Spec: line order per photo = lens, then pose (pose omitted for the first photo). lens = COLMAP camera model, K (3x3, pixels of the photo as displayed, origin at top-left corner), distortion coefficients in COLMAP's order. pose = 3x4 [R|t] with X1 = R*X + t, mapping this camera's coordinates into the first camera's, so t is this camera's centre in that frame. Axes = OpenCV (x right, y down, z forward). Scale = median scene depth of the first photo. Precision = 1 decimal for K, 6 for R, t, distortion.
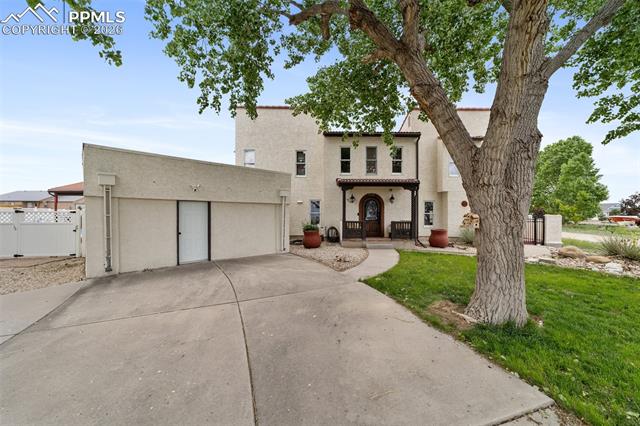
lens RADIAL K [[262.0, 0, 320.0], [0, 262.0, 213.0], [0, 0, 1]] dist [-0.000567, -0.000036]
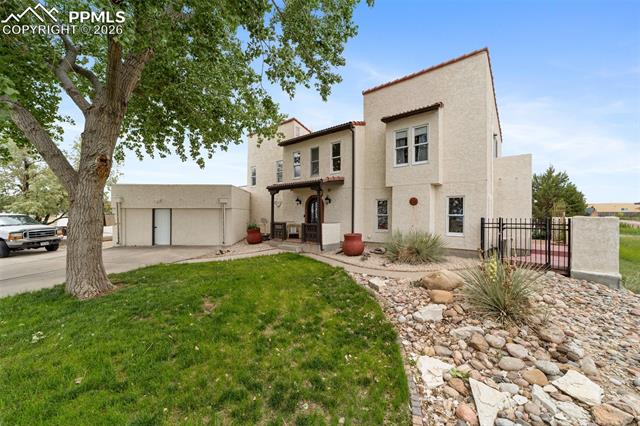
lens RADIAL K [[255.1, 0, 320.0], [0, 255.1, 213.0], [0, 0, 1]] dist [0.000804, 0.000048]
pose [[0.726741, -0.005826, -0.686886, 0.979336], [0.006835, 0.999976, -0.001250, -0.005503], [0.686877, -0.003787, 0.726764, 0.349034]]
